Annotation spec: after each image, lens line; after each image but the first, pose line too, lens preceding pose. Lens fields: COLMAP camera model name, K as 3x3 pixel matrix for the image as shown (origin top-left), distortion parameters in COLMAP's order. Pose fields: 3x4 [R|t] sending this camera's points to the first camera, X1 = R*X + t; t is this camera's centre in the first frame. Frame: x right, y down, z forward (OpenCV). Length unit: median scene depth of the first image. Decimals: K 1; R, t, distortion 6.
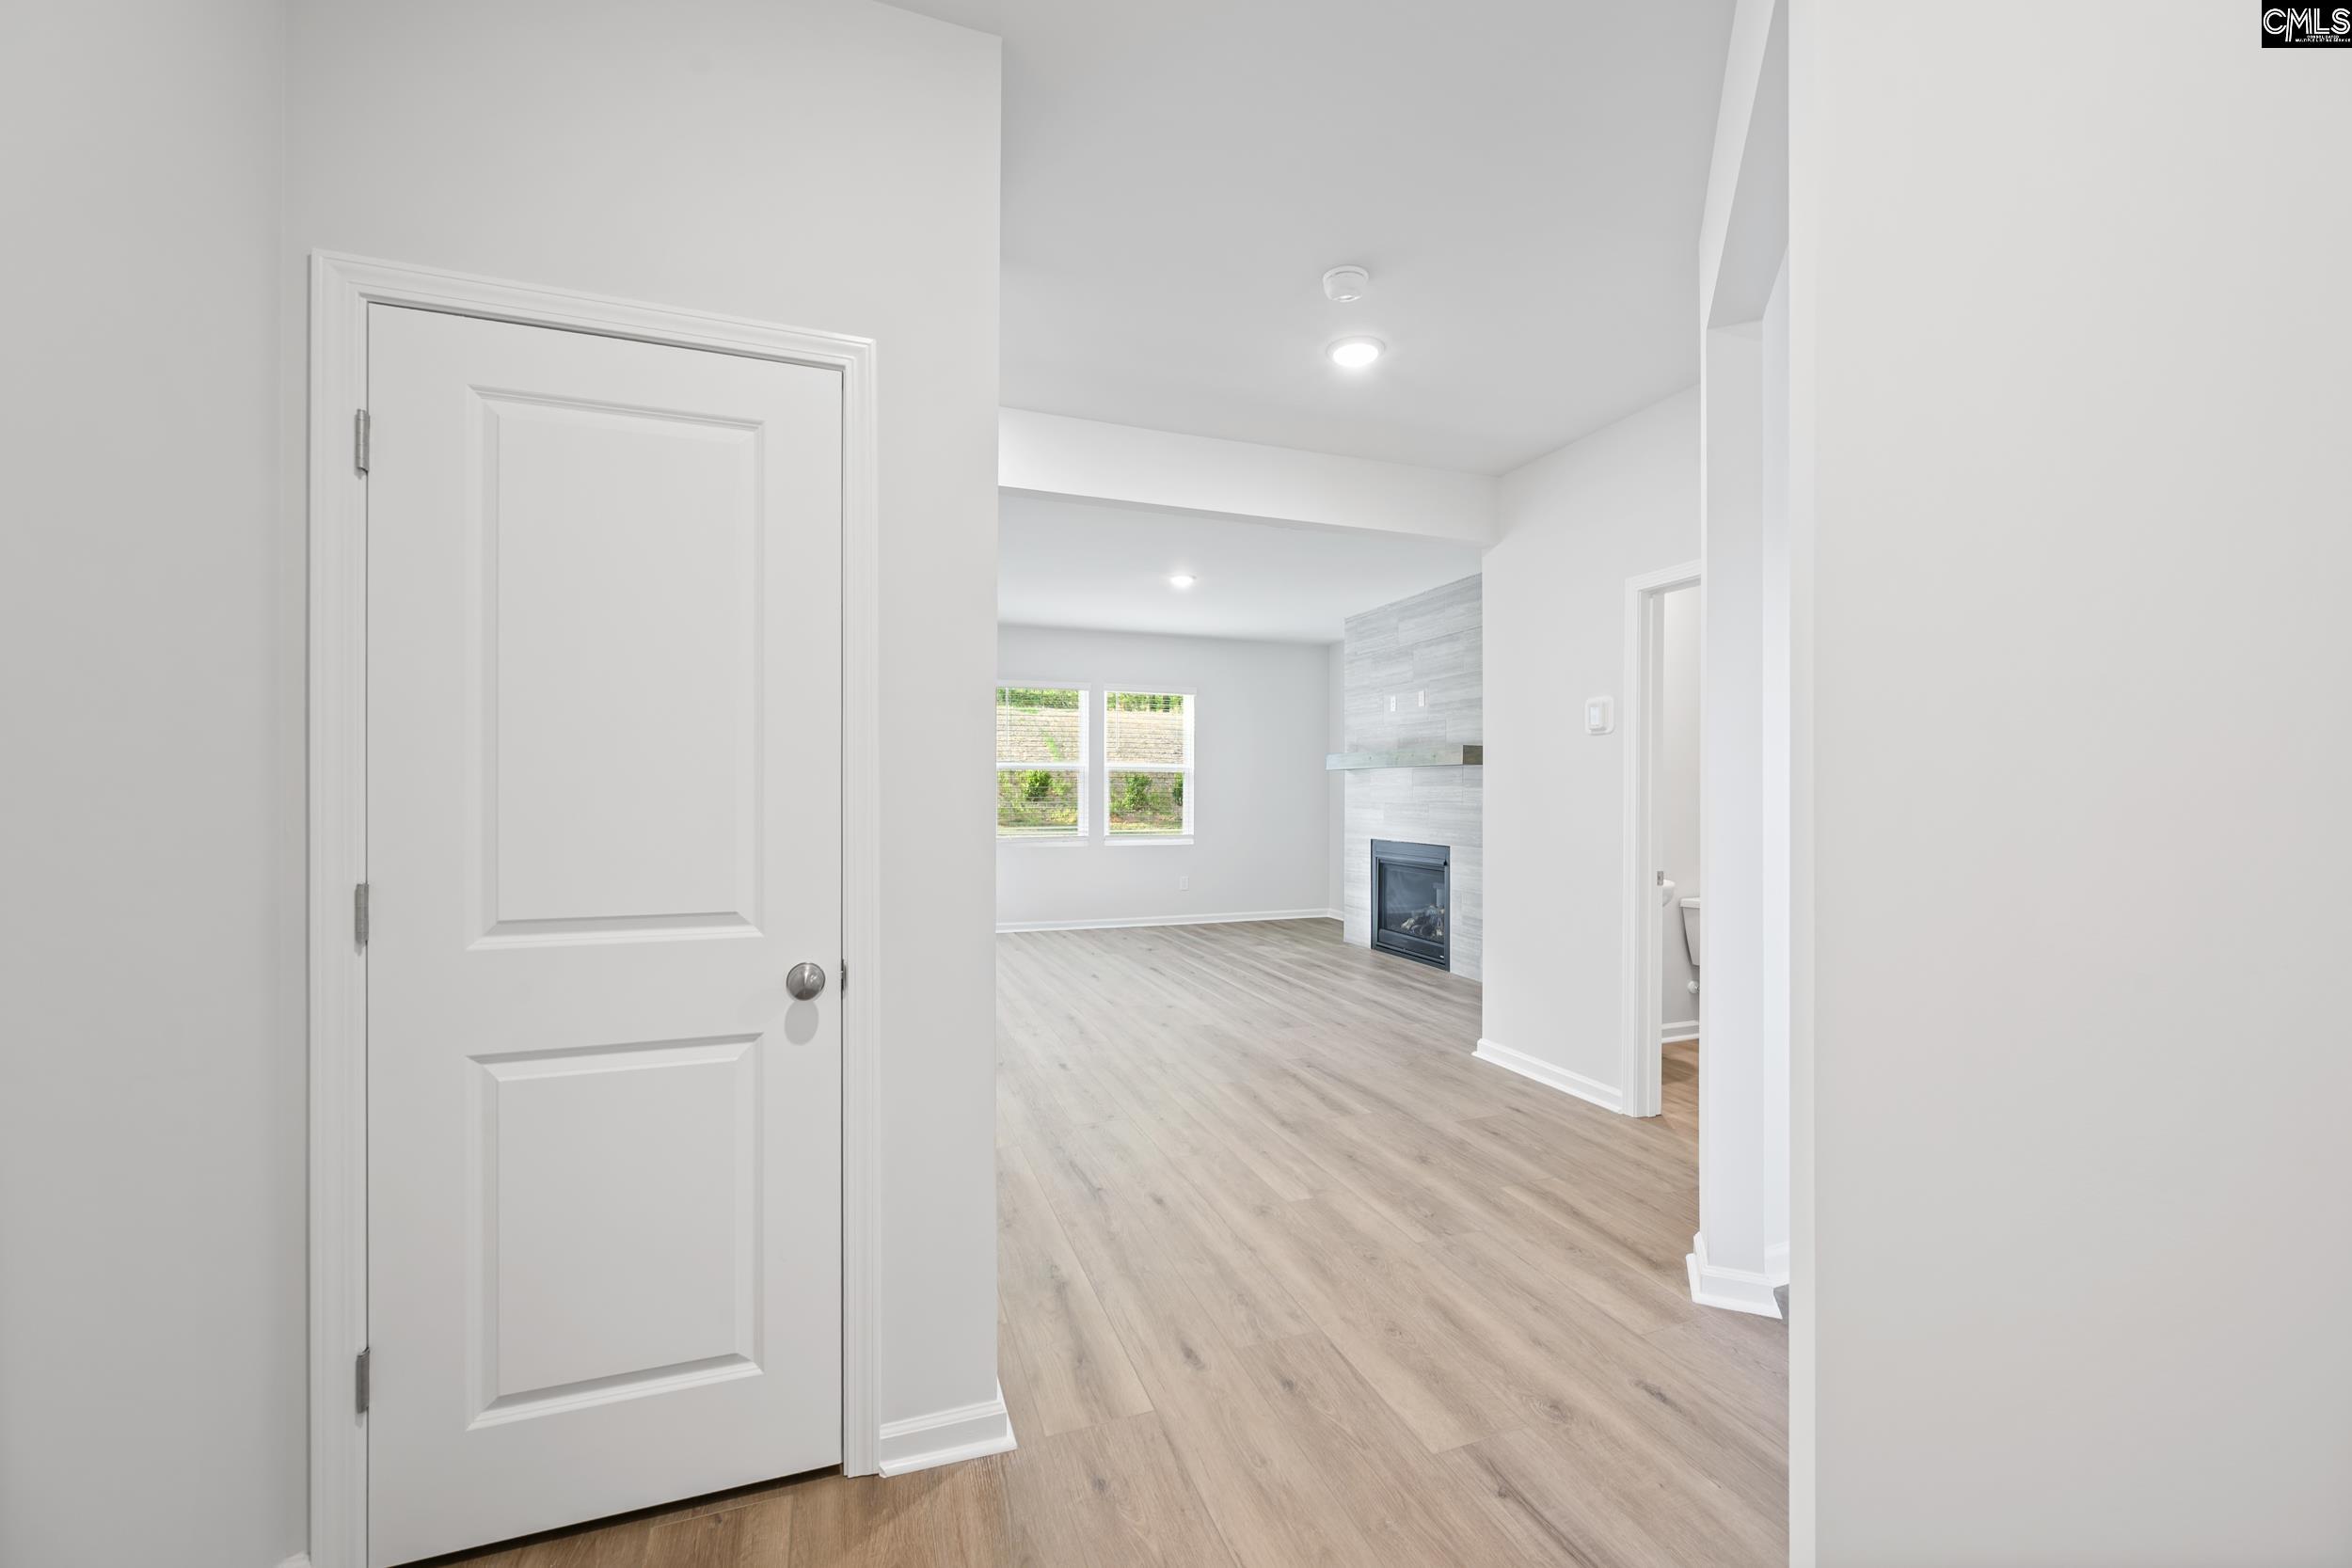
lens RADIAL K [[935.8, 0, 1178.8], [0, 935.8, 789.6], [0, 0, 1]] dist [0.001306, 0.000102]
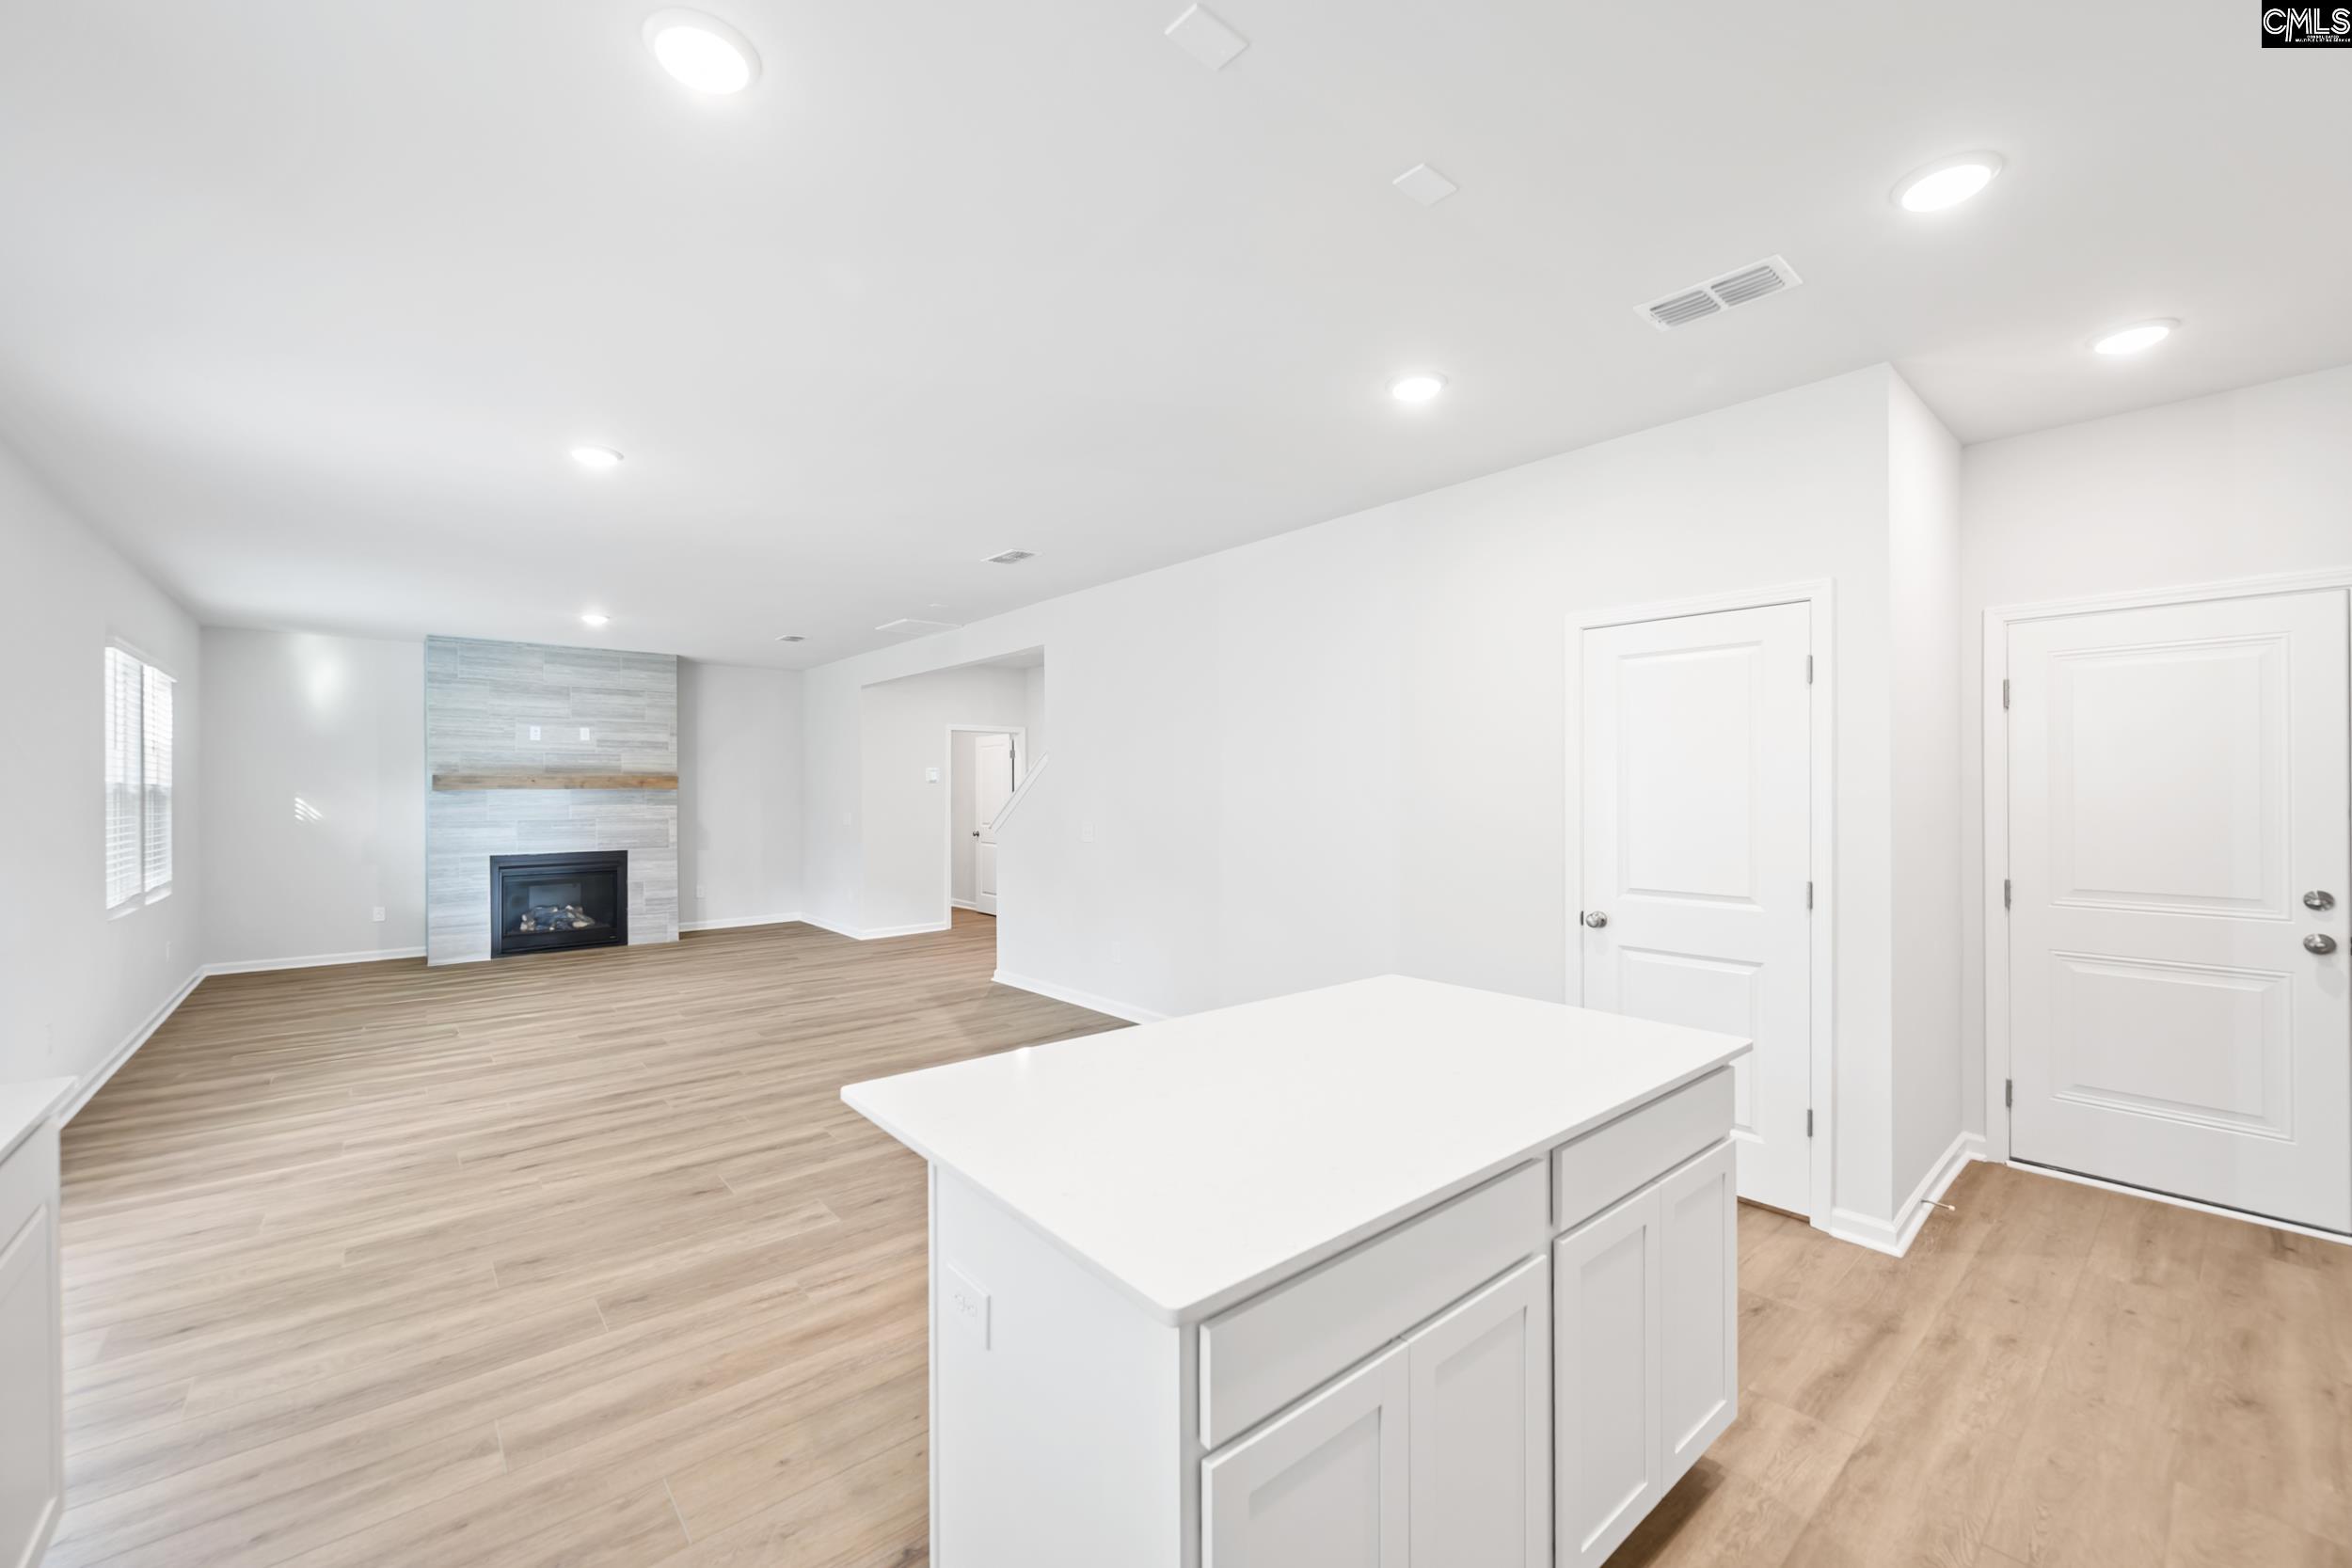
lens RADIAL K [[931.1, 0, 1182.7], [0, 931.1, 796.9], [0, 0, 1]] dist [0.000377, 0.000105]
pose [[-0.349862, -0.006150, 0.936781, -1.105357], [0.005136, 0.999951, 0.008483, -0.019840], [-0.936787, 0.007779, -0.349813, 0.659548]]
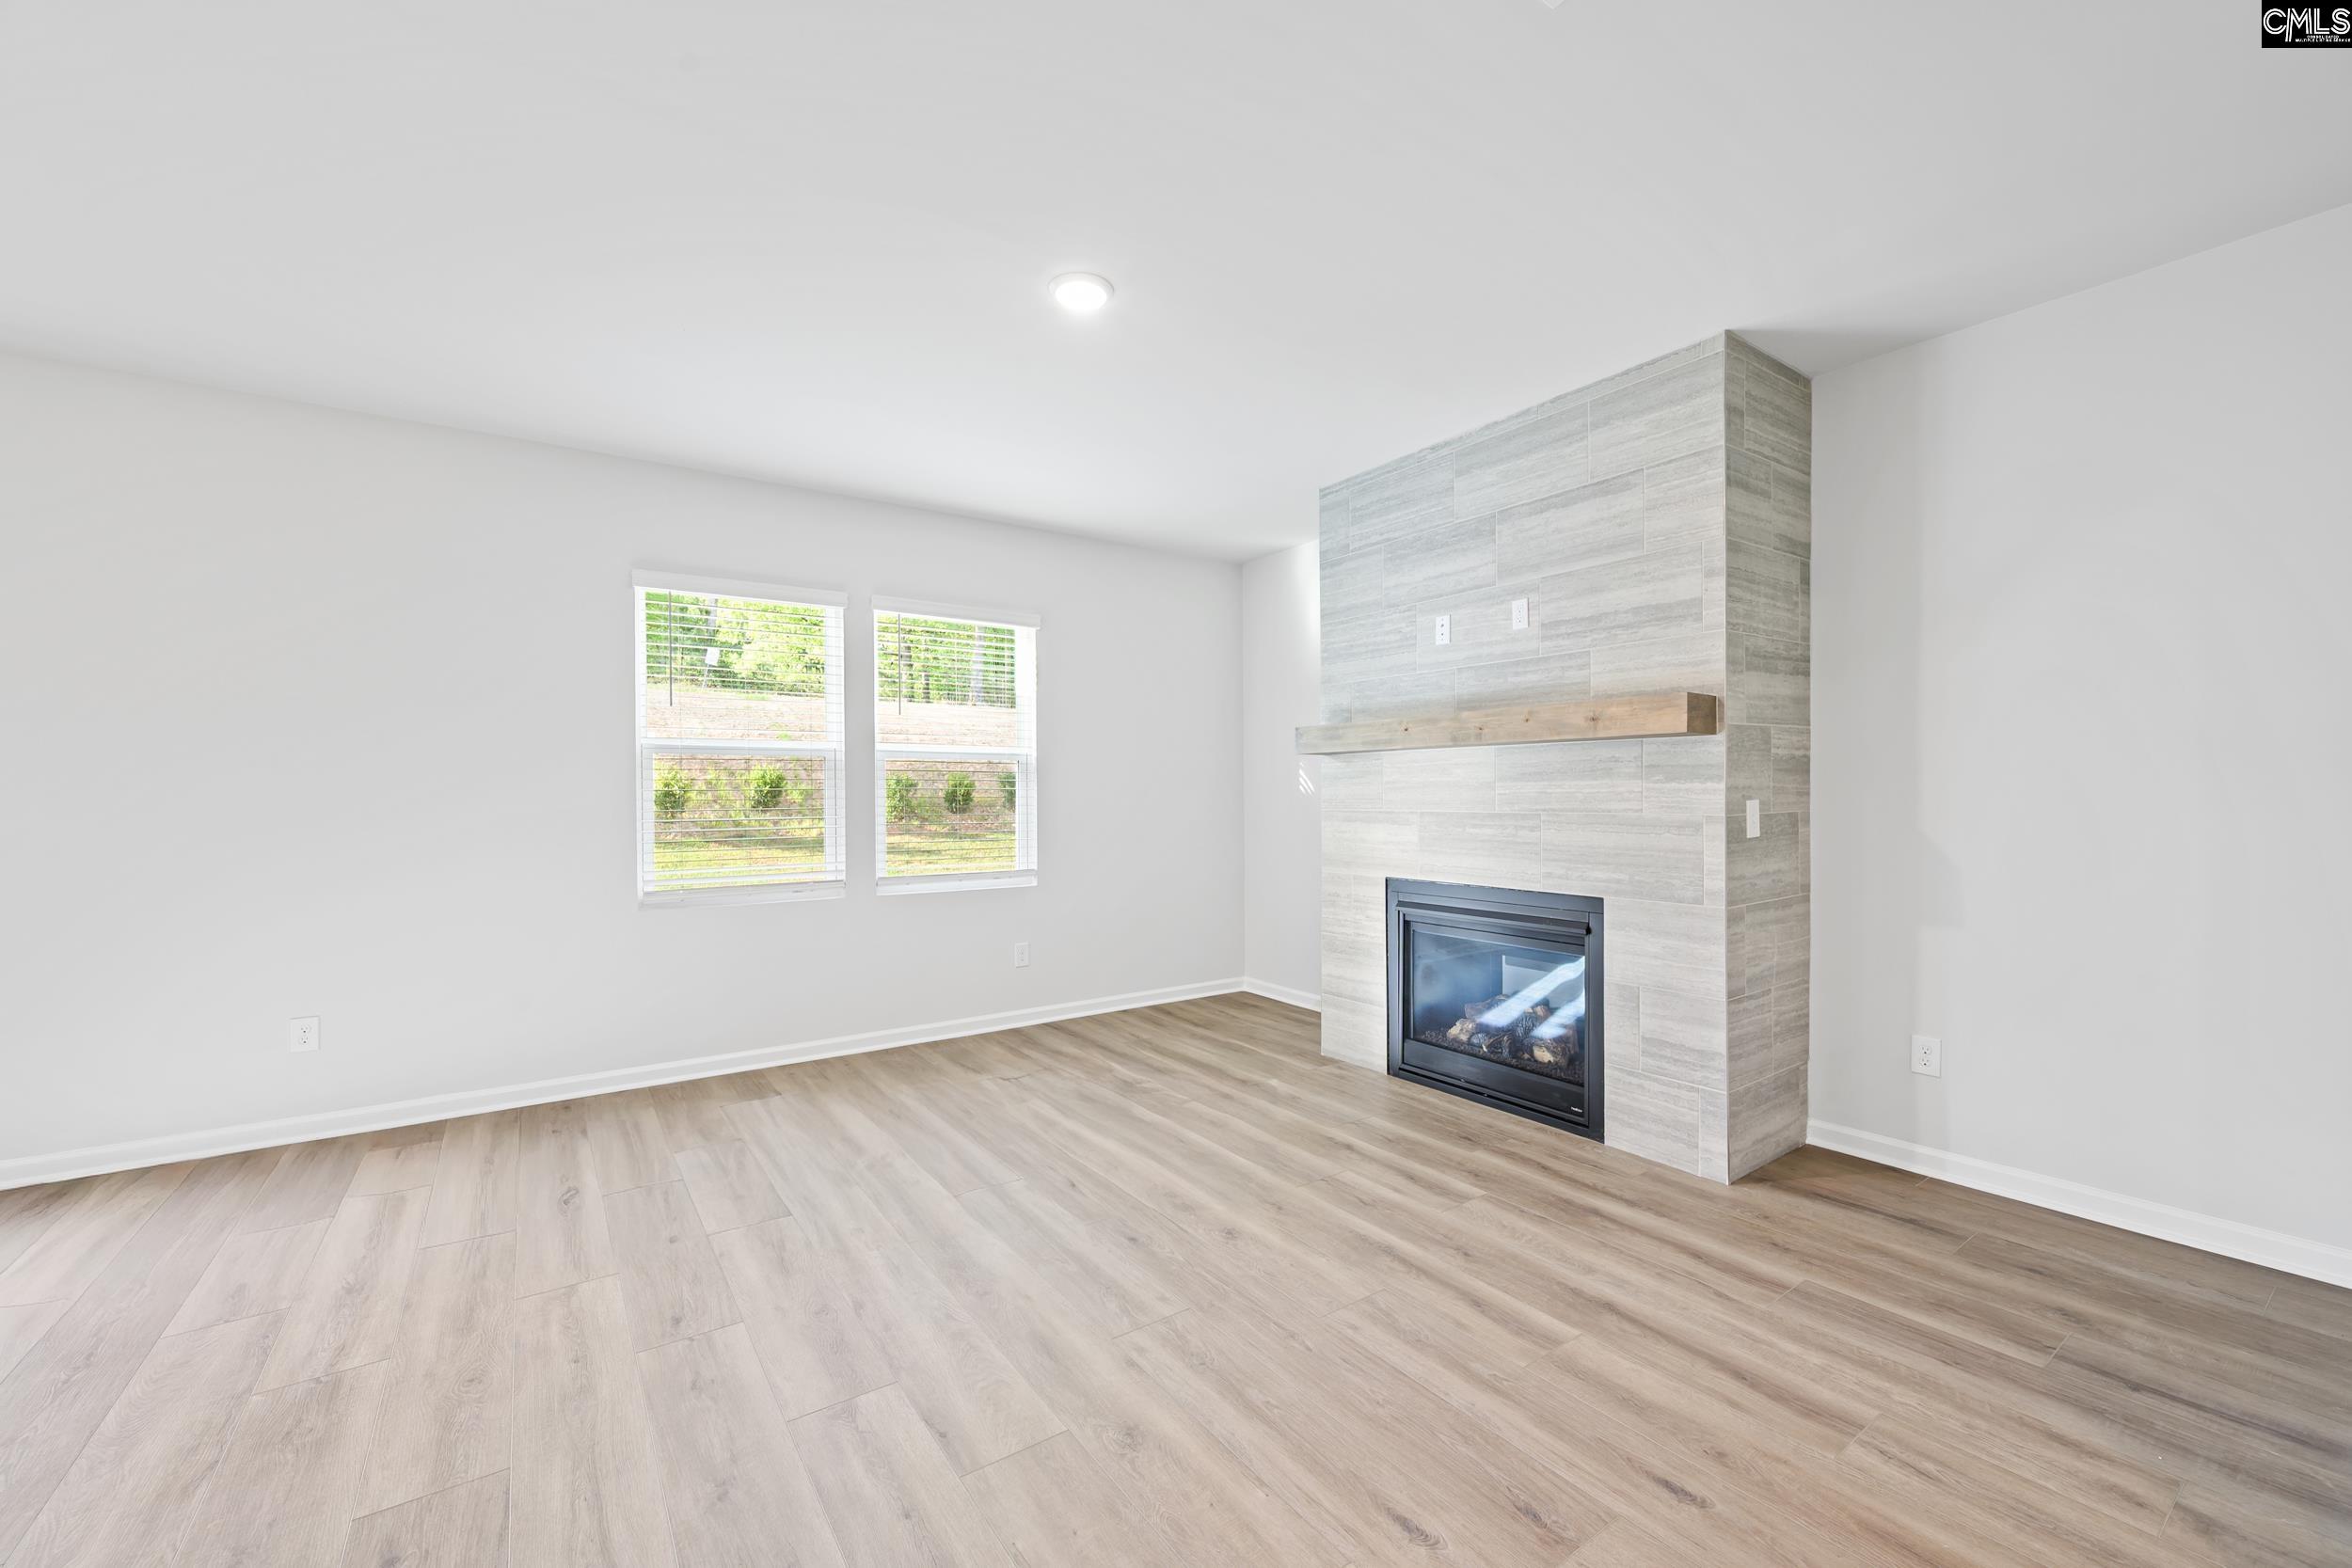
lens RADIAL K [[931.1, 0, 1182.7], [0, 931.1, 796.9], [0, 0, 1]] dist [0.000377, 0.000105]
pose [[0.965983, -0.008845, 0.258453, -0.056171], [0.007870, 0.999957, 0.004810, 0.001215], [-0.258485, -0.002613, 0.966012, 0.517788]]
